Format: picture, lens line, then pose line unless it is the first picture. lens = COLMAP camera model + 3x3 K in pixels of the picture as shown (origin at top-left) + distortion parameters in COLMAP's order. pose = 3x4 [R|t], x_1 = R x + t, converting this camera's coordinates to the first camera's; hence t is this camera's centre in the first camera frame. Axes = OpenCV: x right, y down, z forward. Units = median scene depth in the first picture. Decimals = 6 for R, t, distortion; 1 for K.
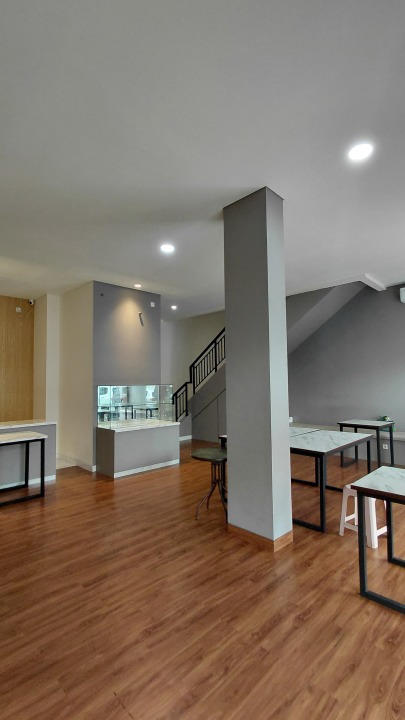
lens RADIAL K [[330.1, 0, 203.3], [0, 330.1, 363.0], [0, 0, 1]] dist [-0.003987, 0.000241]
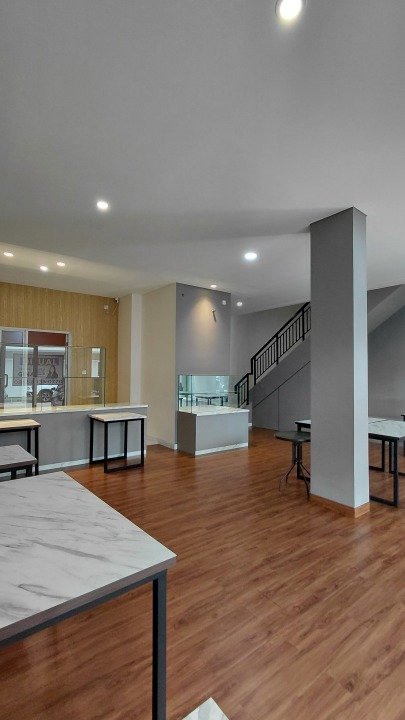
lens RADIAL K [[330.1, 0, 201.0], [0, 330.1, 362.6], [0, 0, 1]] dist [-0.003987, 0.000241]
pose [[0.991948, 0.017295, -0.125462, -0.154126], [-0.013801, 0.999494, 0.028667, -0.012472], [0.125894, -0.026705, 0.991684, -0.186624]]
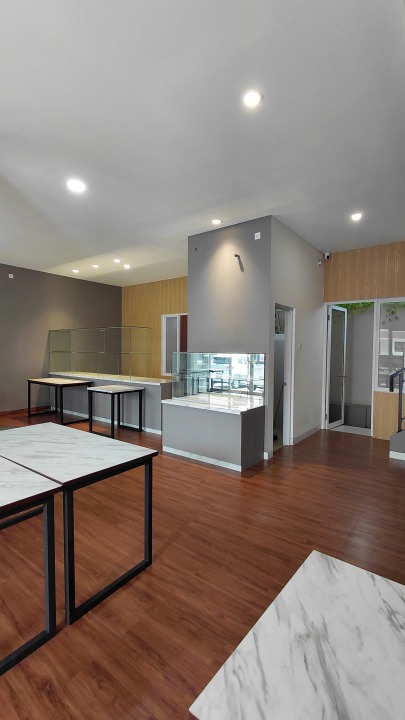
lens RADIAL K [[330.1, 0, 202.0], [0, 330.1, 358.8], [0, 0, 1]] dist [-0.003987, 0.000241]
pose [[0.151095, 0.032465, -0.987986, 0.897138], [0.026858, 0.998957, 0.036933, 0.086483], [0.988154, -0.032116, 0.150065, 1.348199]]
